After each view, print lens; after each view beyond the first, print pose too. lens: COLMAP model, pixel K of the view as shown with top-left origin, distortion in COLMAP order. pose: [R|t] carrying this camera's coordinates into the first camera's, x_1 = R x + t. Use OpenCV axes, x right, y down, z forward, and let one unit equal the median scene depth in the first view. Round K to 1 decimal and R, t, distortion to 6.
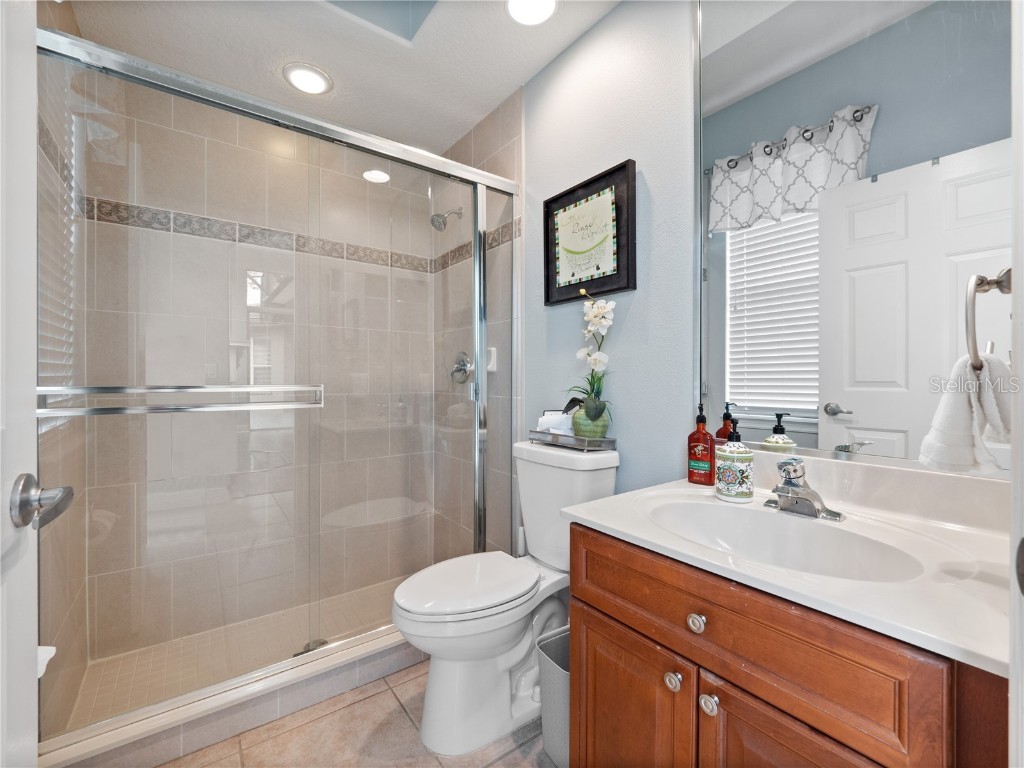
lens RADIAL K [[432.7, 0, 504.4], [0, 432.7, 386.6], [0, 0, 1]] dist [0.010350, -0.010681]
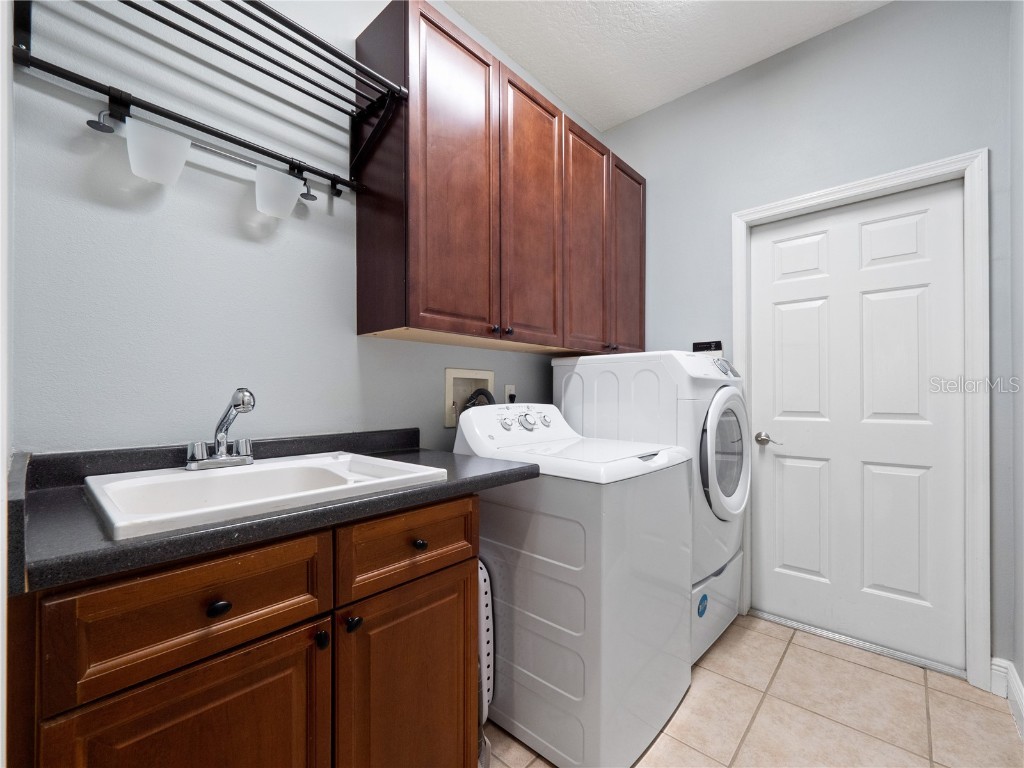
lens RADIAL K [[432.7, 0, 504.4], [0, 432.7, 386.6], [0, 0, 1]] dist [0.010350, -0.010681]
pose [[0.200108, -0.009396, -0.979729, 1.780835], [-0.004226, 0.999936, -0.010453, -0.056899], [0.979765, 0.006232, 0.200055, 0.030801]]
